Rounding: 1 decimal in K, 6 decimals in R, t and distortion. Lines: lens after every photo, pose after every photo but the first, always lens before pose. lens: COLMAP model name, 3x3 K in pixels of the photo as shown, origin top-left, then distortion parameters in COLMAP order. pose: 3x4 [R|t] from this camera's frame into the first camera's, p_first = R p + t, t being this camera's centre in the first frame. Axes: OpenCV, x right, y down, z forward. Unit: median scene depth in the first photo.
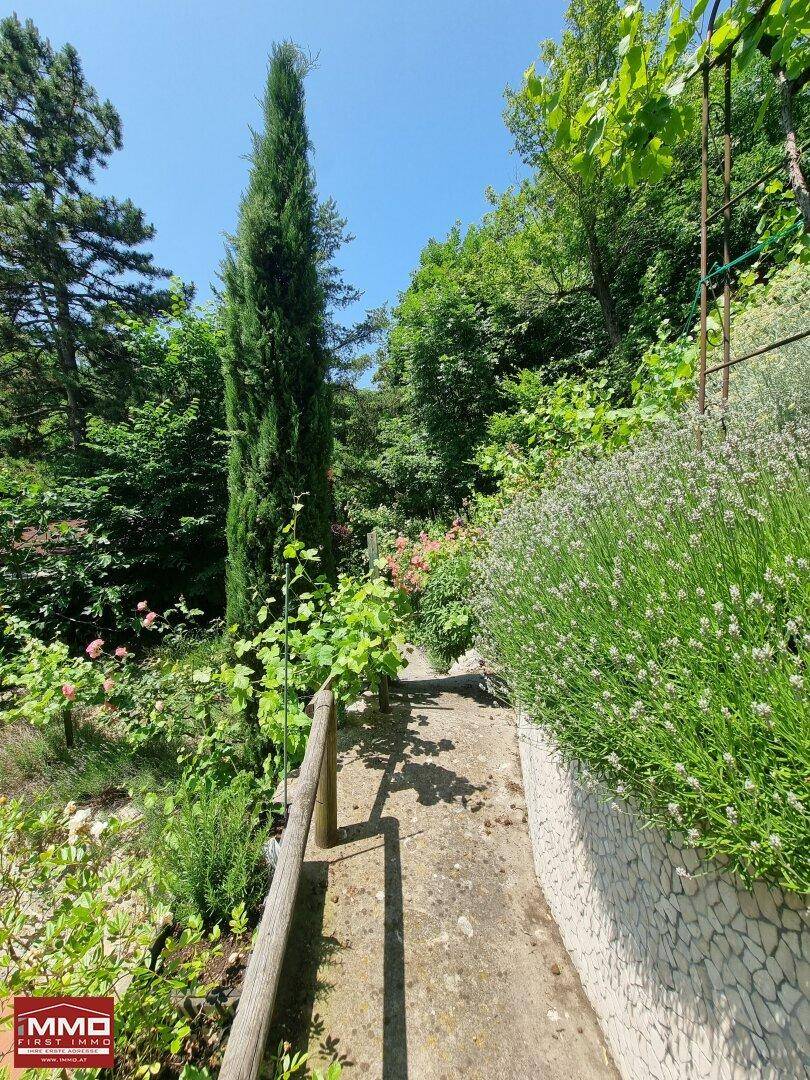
lens RADIAL K [[451.2, 0, 394.0], [0, 451.2, 536.9], [0, 0, 1]] dist [-0.003140, -0.000708]
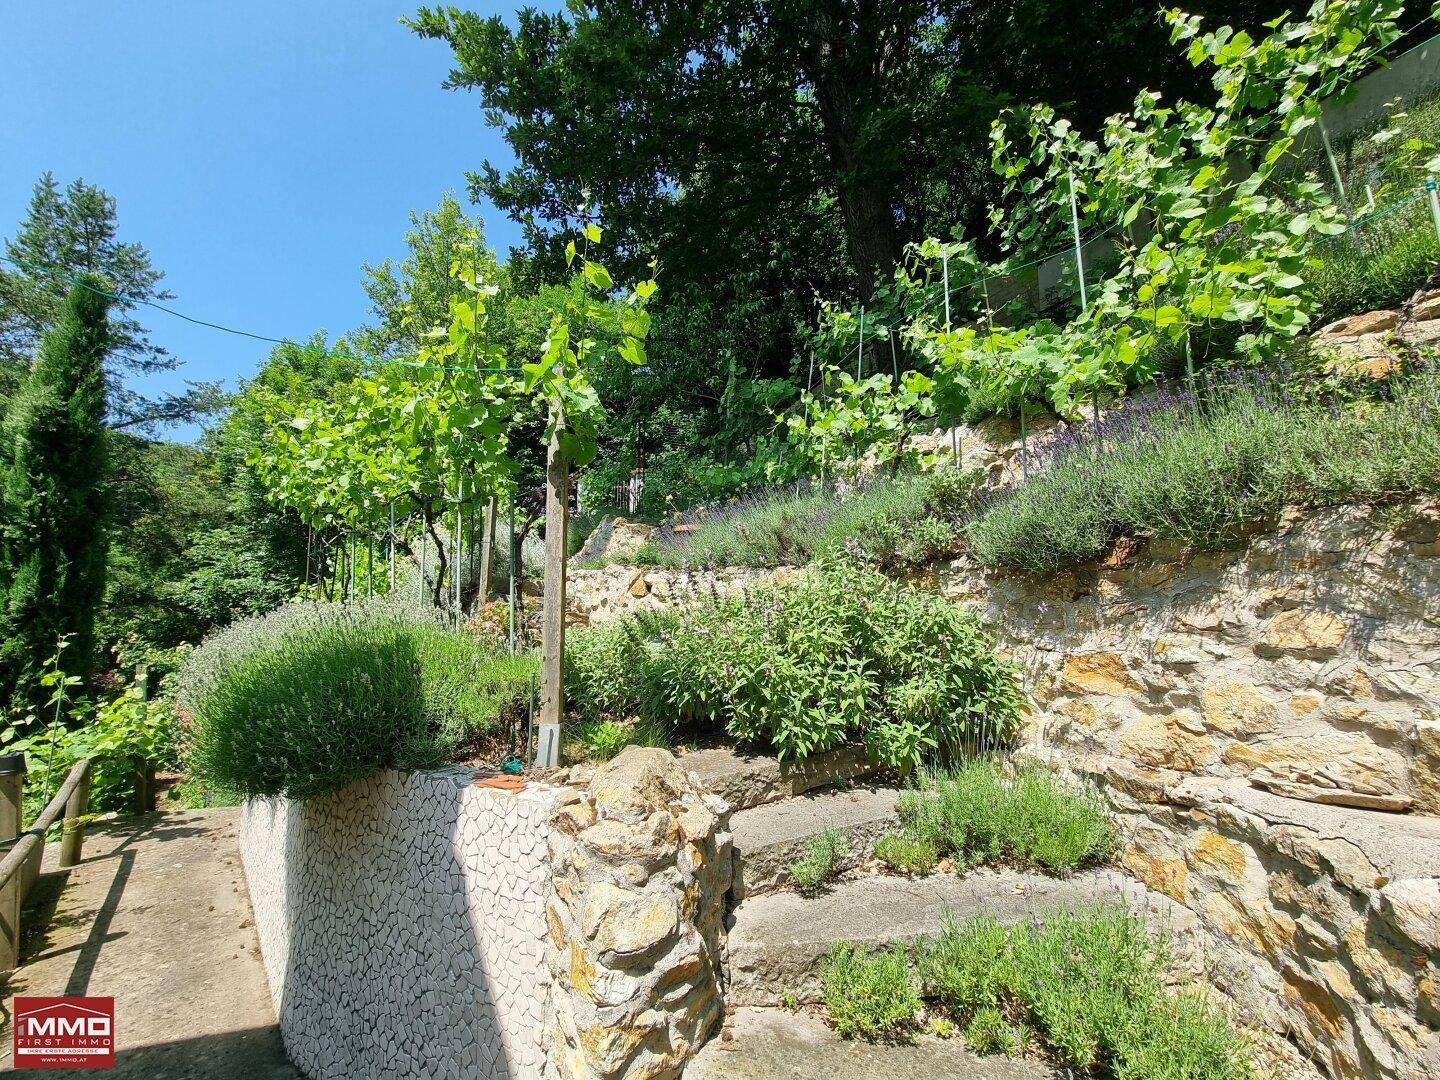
lens RADIAL K [[601.5, 0, 721.8], [0, 601.5, 553.5], [0, 0, 1]] dist [-0.003140, -0.000708]
pose [[0.777645, 0.069091, 0.624896, 0.041206], [0.062888, 0.980410, -0.186659, 0.028920], [-0.625551, 0.184452, 0.758066, -0.379470]]
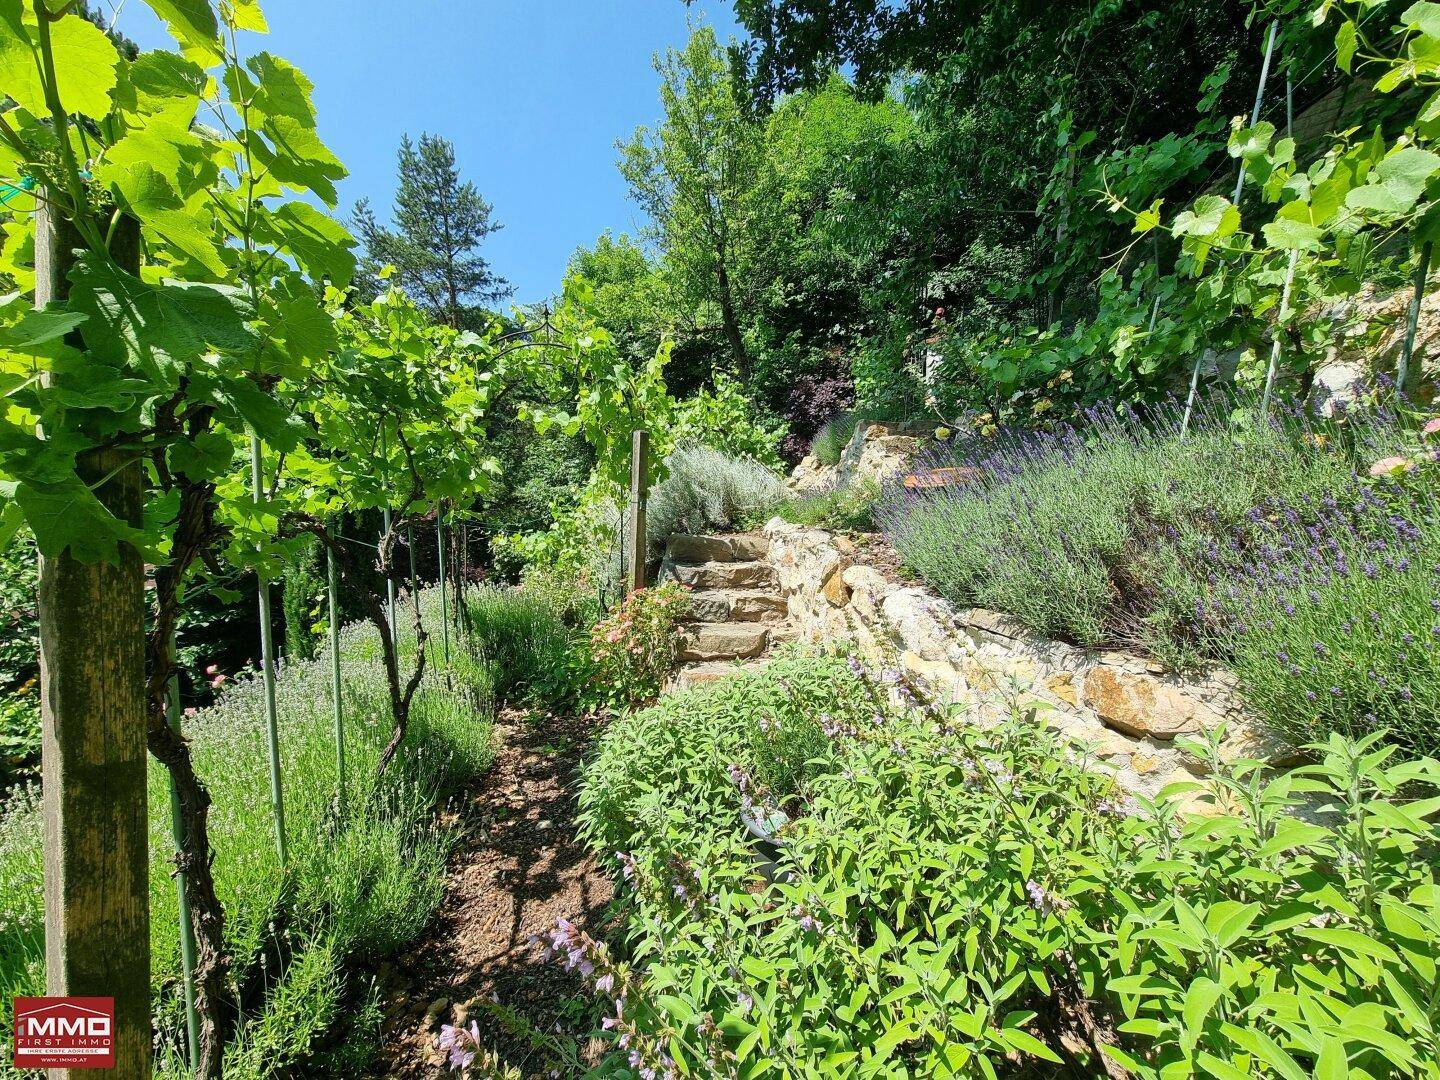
lens RADIAL K [[601.5, 0, 716.7], [0, 601.5, 555.4], [0, 0, 1]] dist [-0.003140, -0.000708]
pose [[0.988650, -0.013598, 0.149622, 0.177887], [0.013272, 0.999907, 0.003180, -0.045522], [-0.149651, -0.001159, 0.988738, -0.254259]]
